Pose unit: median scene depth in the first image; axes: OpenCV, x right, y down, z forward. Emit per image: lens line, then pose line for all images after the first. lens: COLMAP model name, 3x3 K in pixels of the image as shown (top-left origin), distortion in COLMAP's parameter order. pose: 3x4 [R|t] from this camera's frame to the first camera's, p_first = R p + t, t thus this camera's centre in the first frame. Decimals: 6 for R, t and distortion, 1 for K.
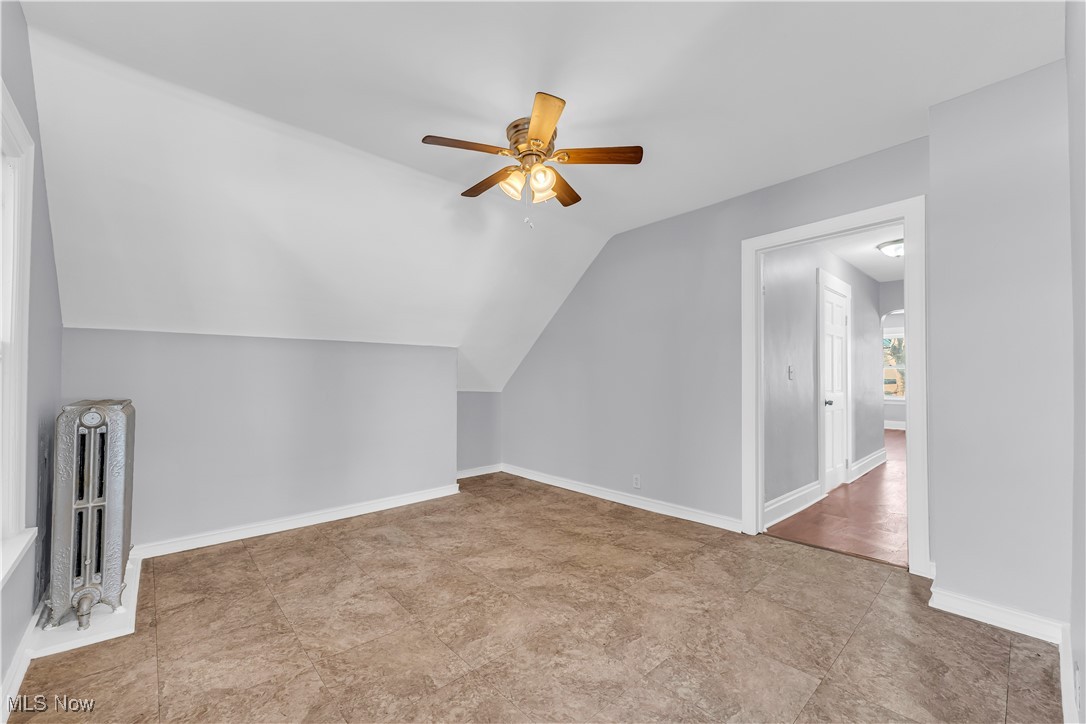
lens RADIAL K [[440.8, 0, 536.3], [0, 440.8, 368.5], [0, 0, 1]] dist [0.002199, 0.000059]
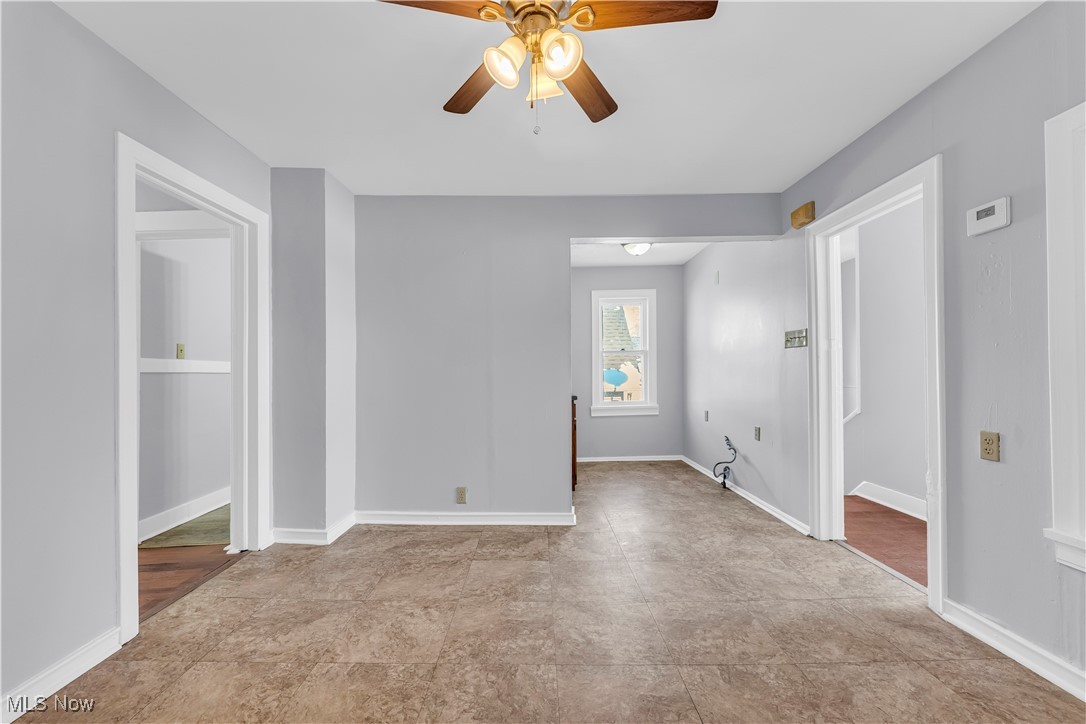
lens RADIAL K [[440.8, 0, 536.3], [0, 440.8, 368.5], [0, 0, 1]] dist [0.002199, 0.000059]
pose [[-0.747150, 0.009612, 0.664586, -0.486526], [-0.009632, 0.999634, -0.025287, 0.037899], [-0.664586, -0.025295, -0.746784, 1.674928]]
